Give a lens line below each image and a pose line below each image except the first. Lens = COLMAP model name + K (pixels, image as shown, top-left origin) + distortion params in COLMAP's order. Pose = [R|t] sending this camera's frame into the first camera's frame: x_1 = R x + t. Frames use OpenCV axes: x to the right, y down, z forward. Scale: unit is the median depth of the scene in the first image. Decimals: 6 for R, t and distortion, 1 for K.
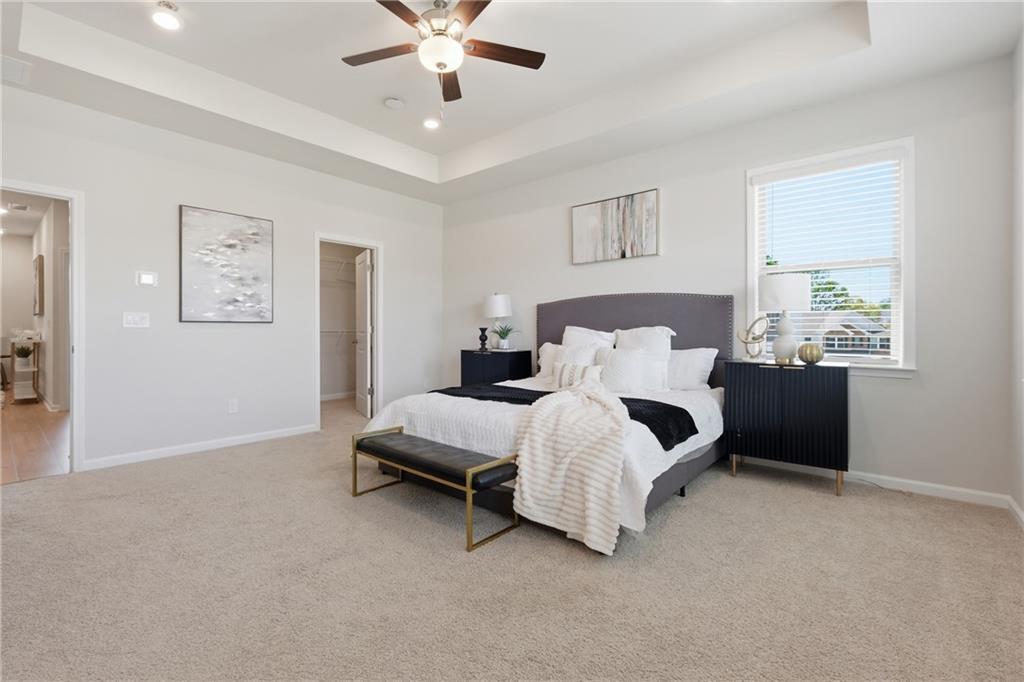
lens RADIAL K [[452.1, 0, 509.2], [0, 452.1, 335.8], [0, 0, 1]] dist [-0.001376, -0.000058]
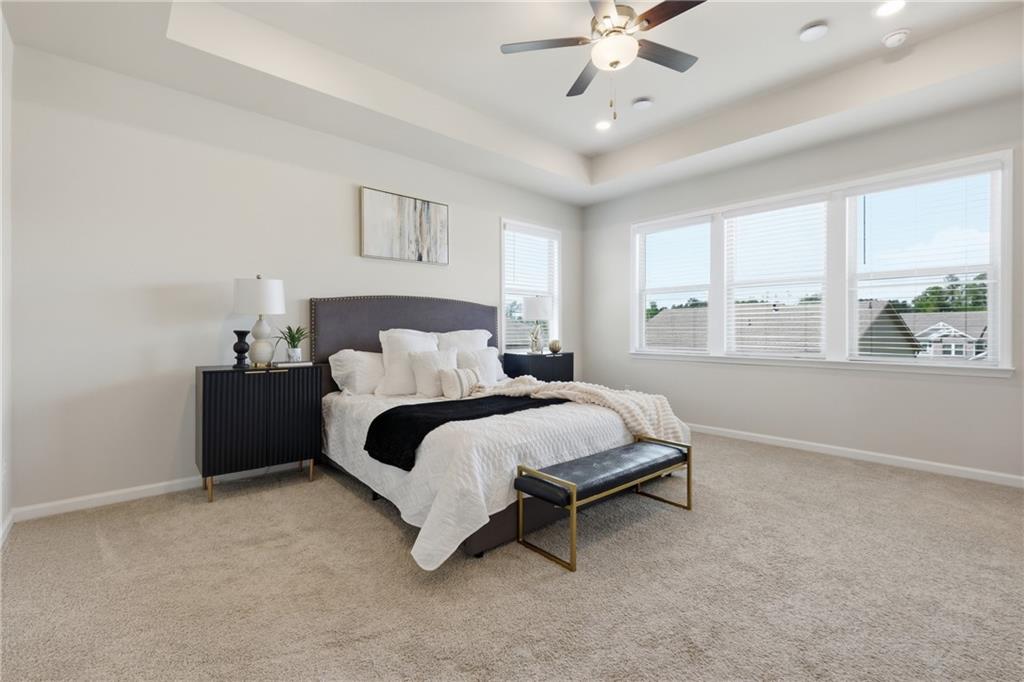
lens RADIAL K [[452.1, 0, 510.3], [0, 452.1, 332.9], [0, 0, 1]] dist [-0.001376, -0.000058]
pose [[0.131603, -0.002314, 0.991300, -0.708145], [0.015017, 0.999887, 0.000341, -0.010970], [-0.991189, 0.014842, 0.131623, 0.671199]]
